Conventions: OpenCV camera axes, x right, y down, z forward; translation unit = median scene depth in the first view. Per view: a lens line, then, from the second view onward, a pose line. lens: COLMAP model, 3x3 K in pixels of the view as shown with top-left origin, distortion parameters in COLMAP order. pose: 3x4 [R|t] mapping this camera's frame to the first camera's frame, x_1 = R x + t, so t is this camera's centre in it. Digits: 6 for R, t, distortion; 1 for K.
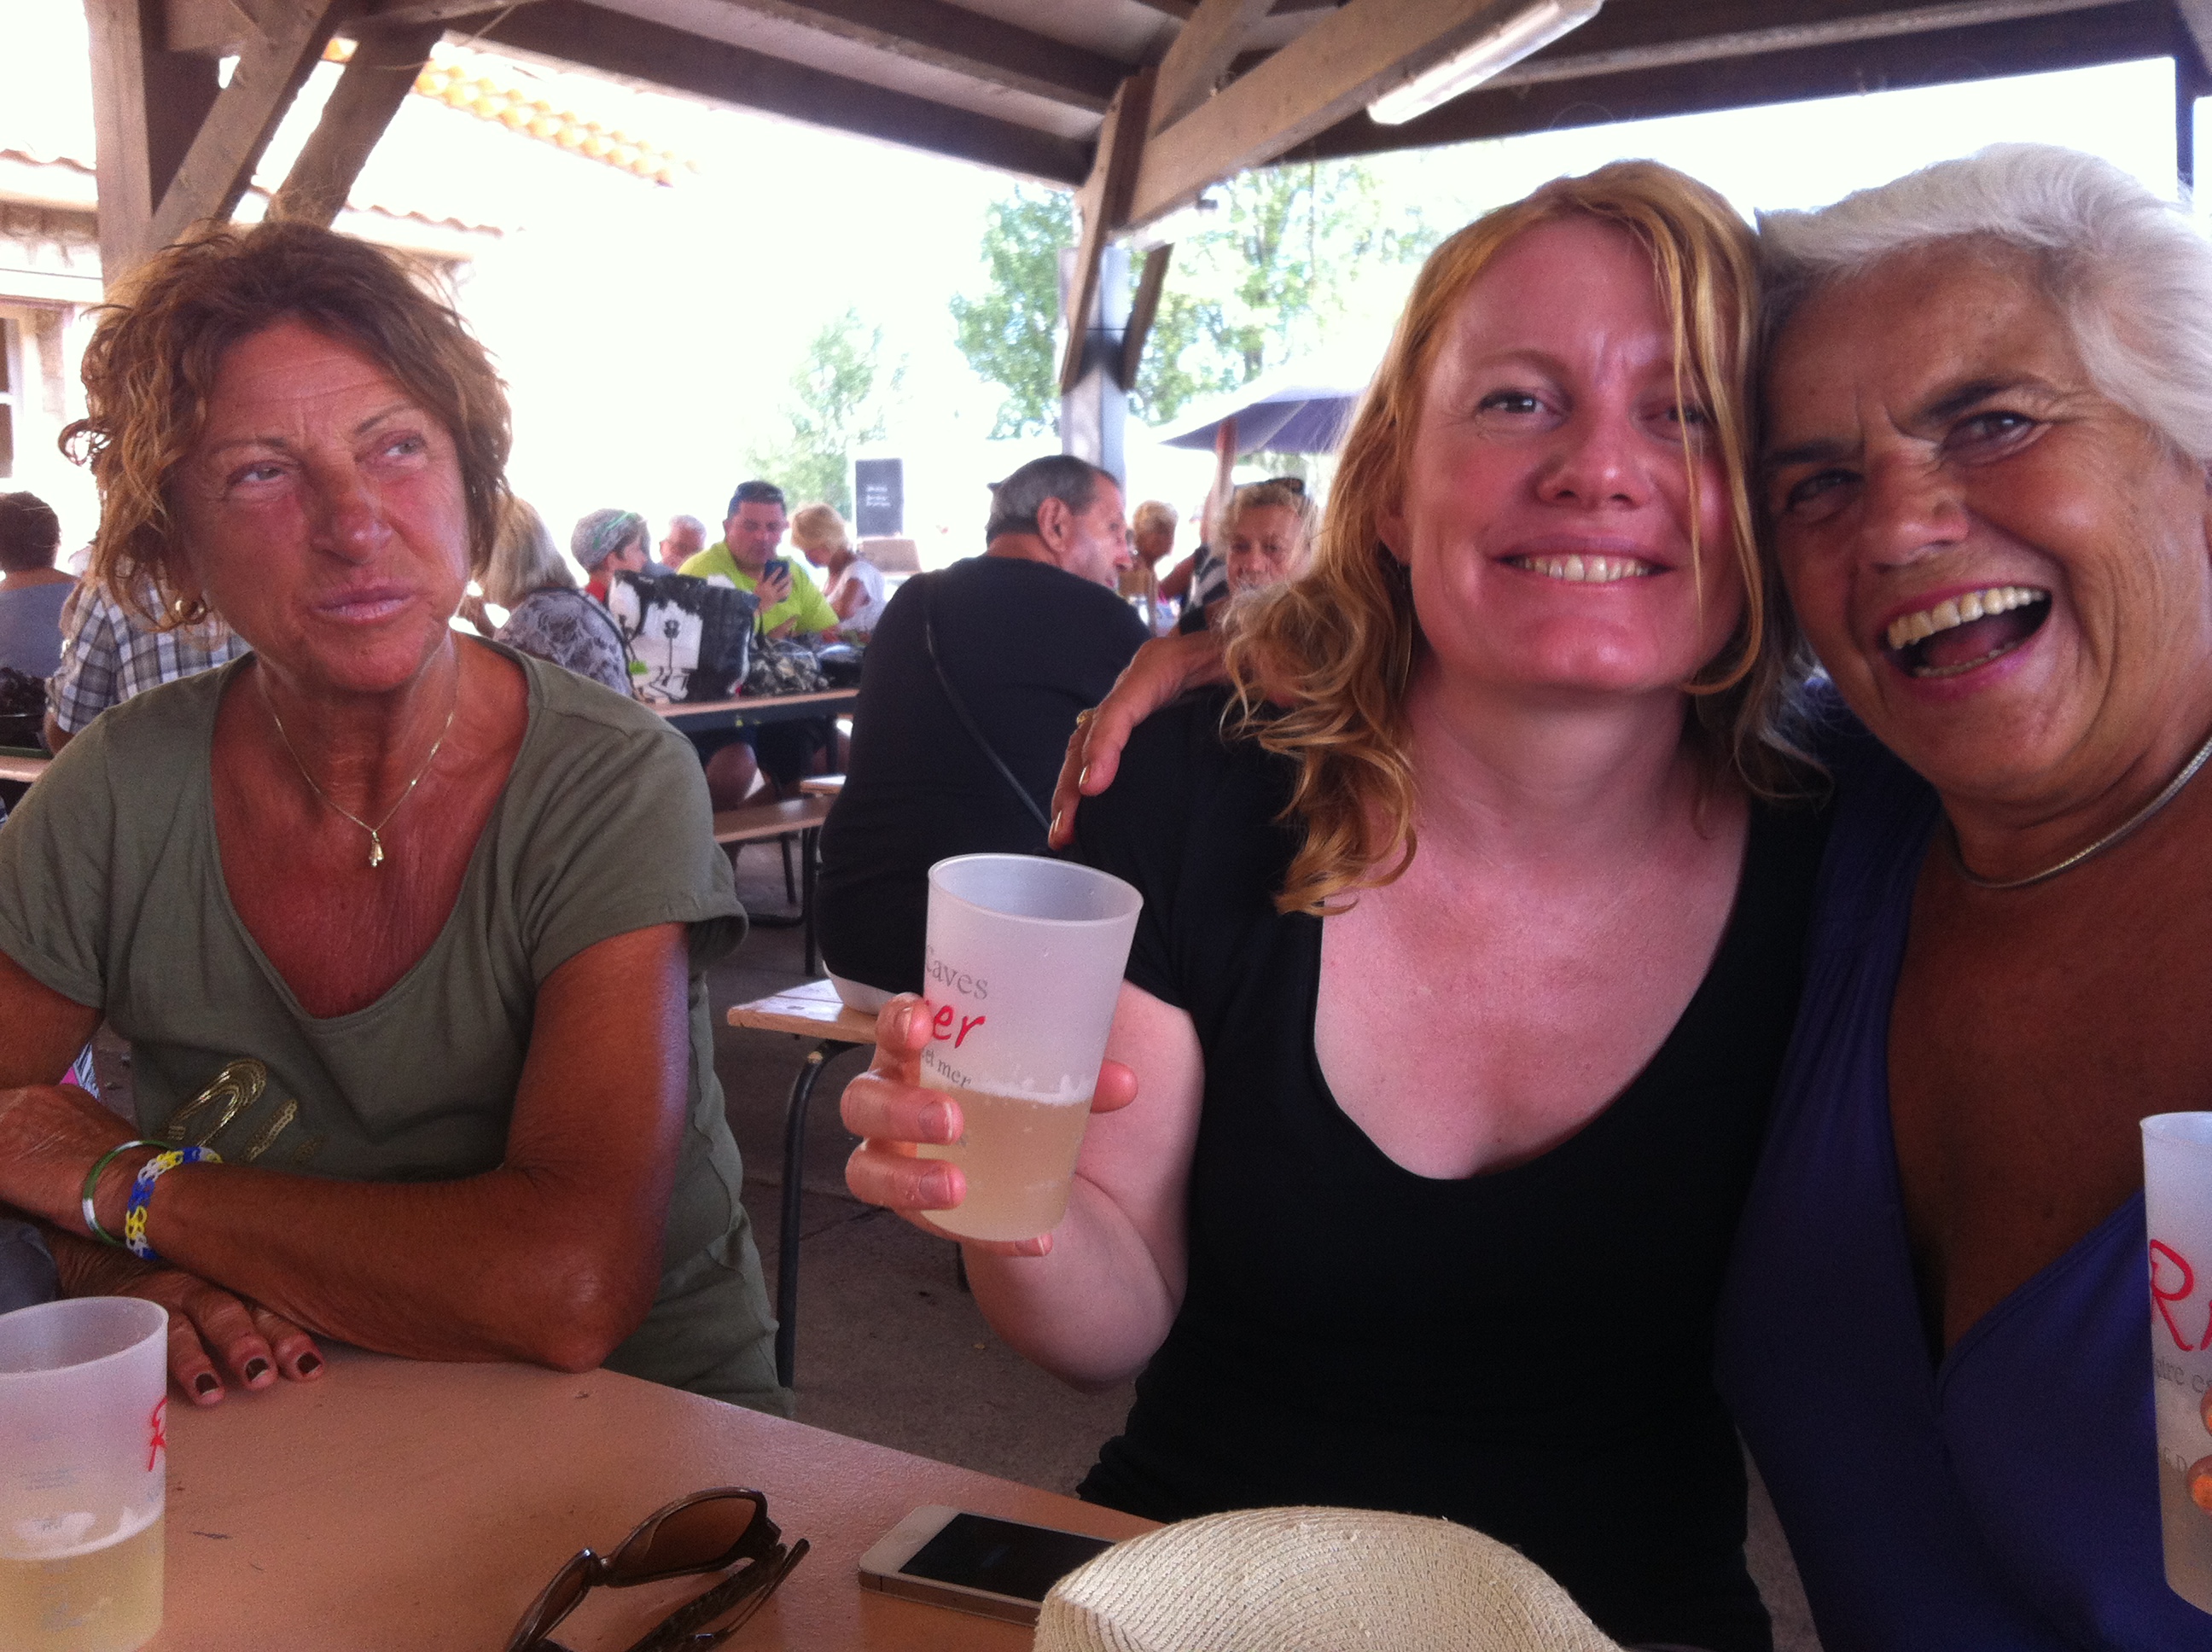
lens RADIAL K [[2303.3, 0, 1117.6], [0, 2303.3, 880.3], [0, 0, 1]] dist [0.036355, 0.000000]
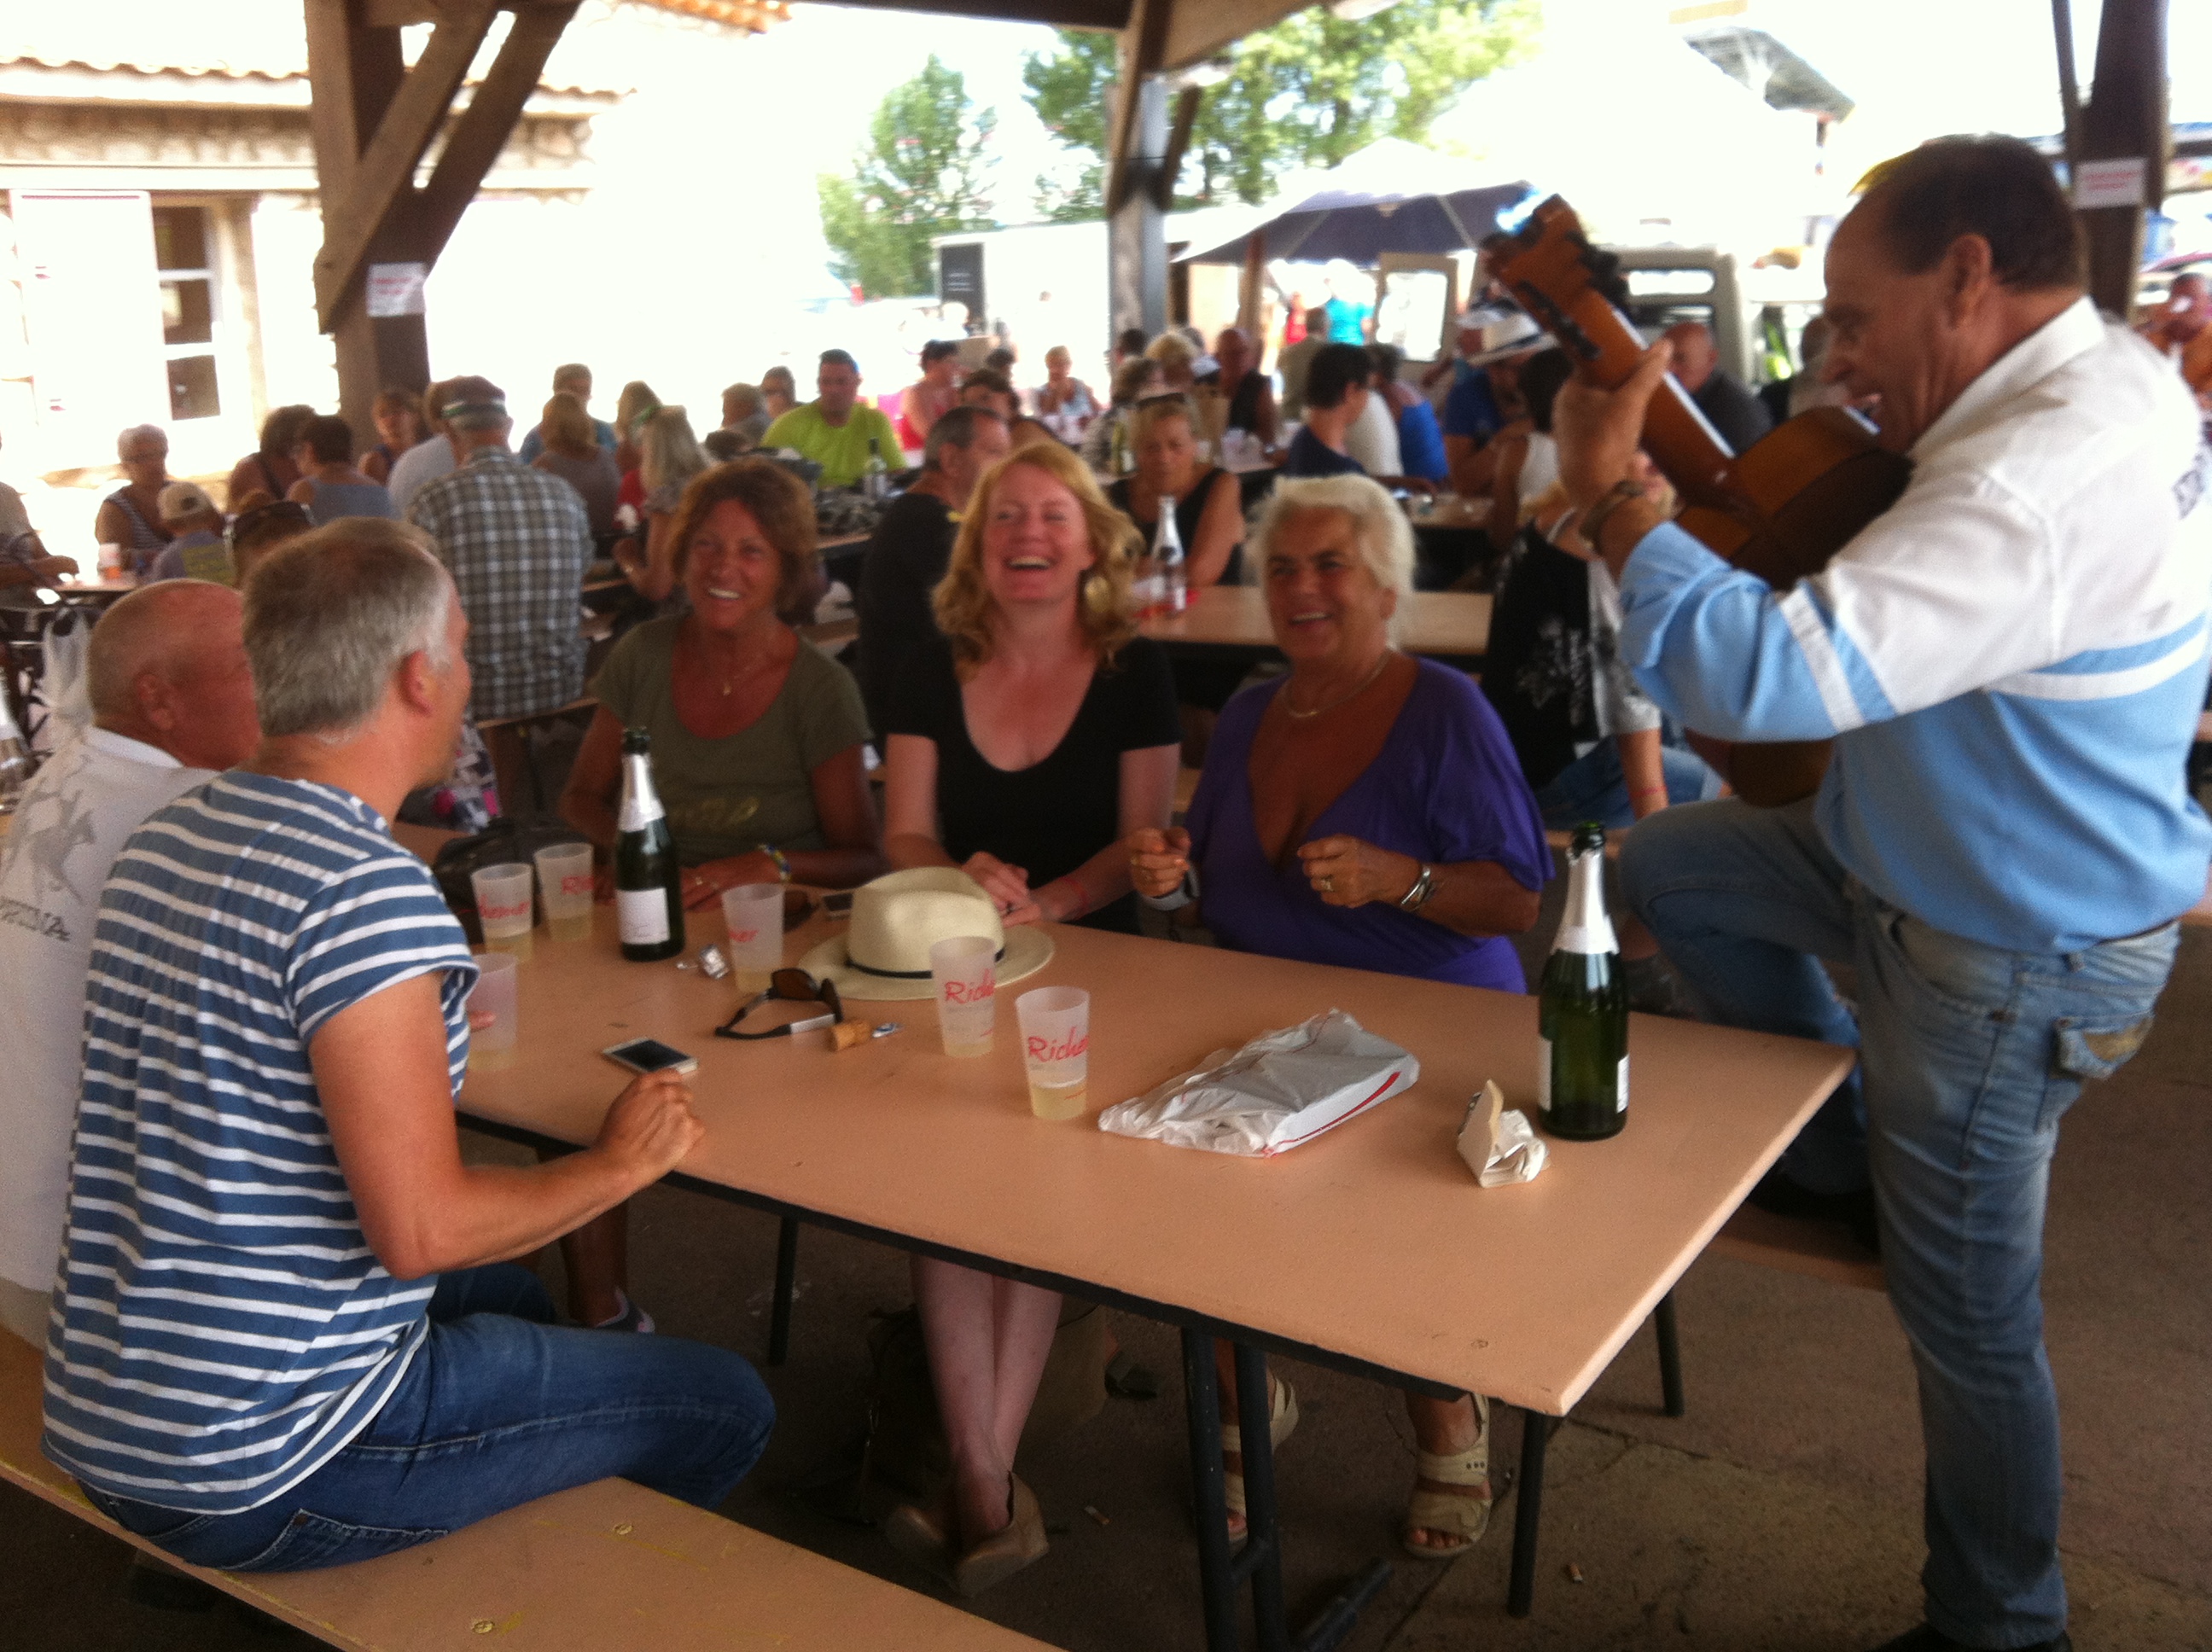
lens RADIAL K [[2303.3, 0, 1089.0], [0, 2303.3, 836.3], [0, 0, 1]] dist [0.036355, 0.000000]
pose [[0.997334, -0.031704, -0.065718, 0.034779], [0.037337, 0.995566, 0.086343, -0.009154], [0.062689, -0.088567, 0.994096, -0.170273]]
